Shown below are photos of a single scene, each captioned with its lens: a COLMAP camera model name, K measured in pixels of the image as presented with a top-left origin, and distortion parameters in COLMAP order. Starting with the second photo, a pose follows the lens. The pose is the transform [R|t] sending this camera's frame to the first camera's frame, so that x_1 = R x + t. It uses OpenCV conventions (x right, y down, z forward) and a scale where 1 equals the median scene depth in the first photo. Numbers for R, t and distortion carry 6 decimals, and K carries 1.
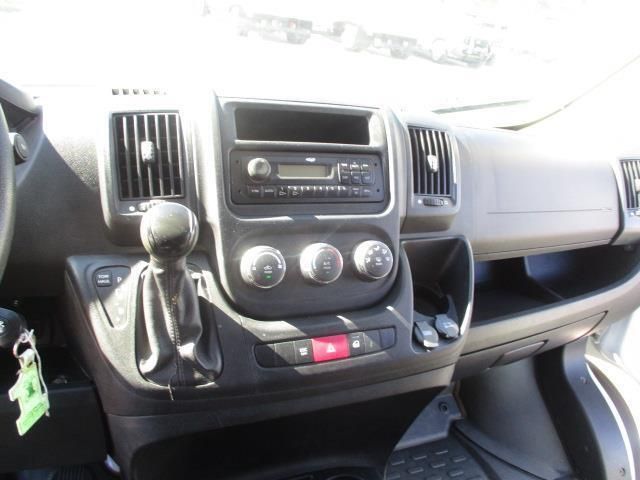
lens RADIAL K [[525.7, 0, 321.8], [0, 525.7, 240.9], [0, 0, 1]] dist [-0.035692, 0.020092]
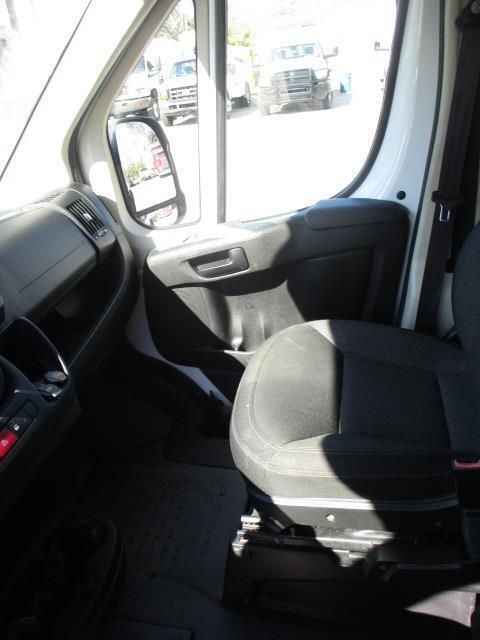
lens RADIAL K [[525.7, 0, 237.8], [0, 525.7, 321.5], [0, 0, 1]] dist [-0.035692, 0.020092]
pose [[0.542832, -0.563556, 0.622687, -0.282737], [0.533746, 0.803937, 0.262298, -0.055998], [-0.648421, 0.189973, 0.737198, -0.330136]]
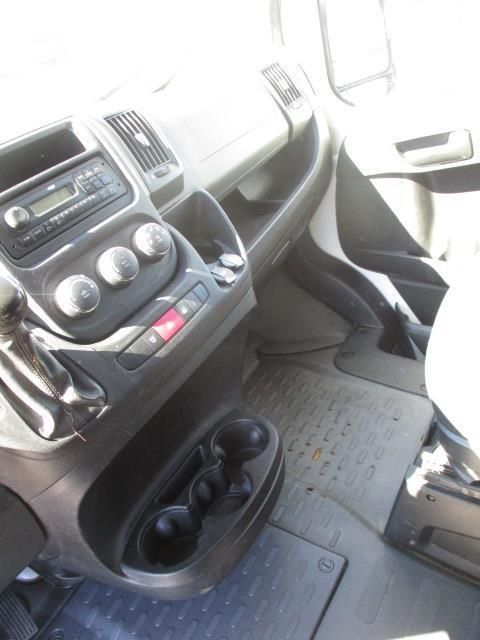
lens RADIAL K [[525.7, 0, 235.7], [0, 525.7, 321.4], [0, 0, 1]] dist [-0.035692, 0.020092]
pose [[0.767837, -0.564150, 0.303580, -0.202515], [0.514369, 0.825363, 0.232812, 0.009150], [-0.381904, -0.022610, 0.923925, -0.088639]]
